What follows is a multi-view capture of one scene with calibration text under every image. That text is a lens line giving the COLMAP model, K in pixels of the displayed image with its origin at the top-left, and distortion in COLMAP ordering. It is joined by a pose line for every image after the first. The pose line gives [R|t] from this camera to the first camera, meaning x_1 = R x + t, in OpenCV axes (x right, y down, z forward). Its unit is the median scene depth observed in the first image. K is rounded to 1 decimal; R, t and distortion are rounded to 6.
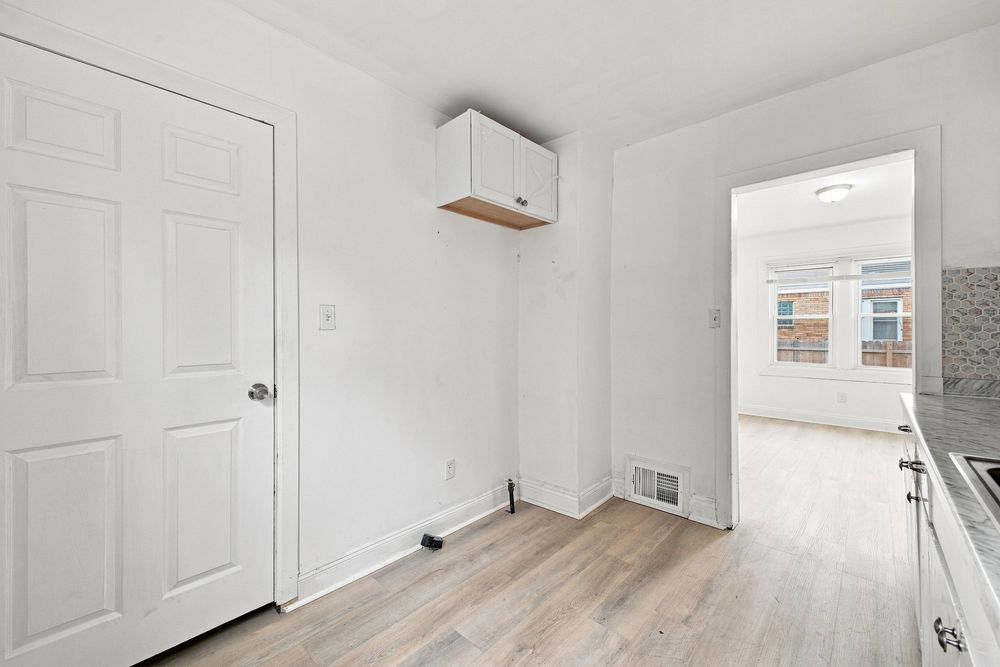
lens RADIAL K [[397.7, 0, 500.9], [0, 397.7, 330.7], [0, 0, 1]] dist [0.020297, -0.000157]
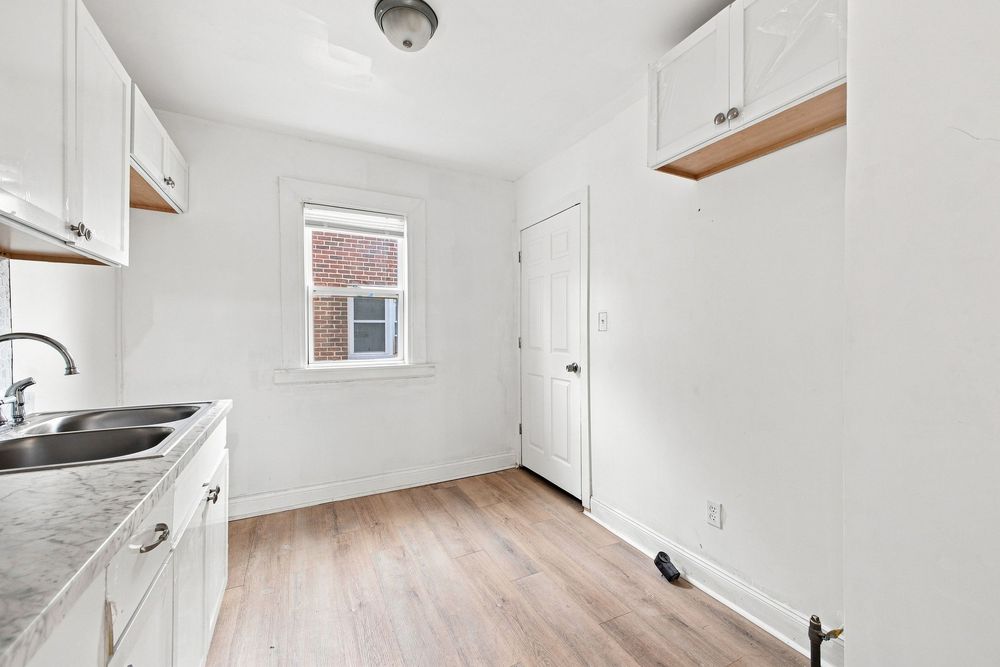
lens RADIAL K [[397.7, 0, 500.9], [0, 397.7, 330.7], [0, 0, 1]] dist [0.020297, -0.000157]
pose [[-0.339679, -0.003851, -0.940534, 0.895283], [-0.000985, 0.999993, -0.003739, 0.003637], [0.940541, -0.000343, -0.339680, 1.071963]]
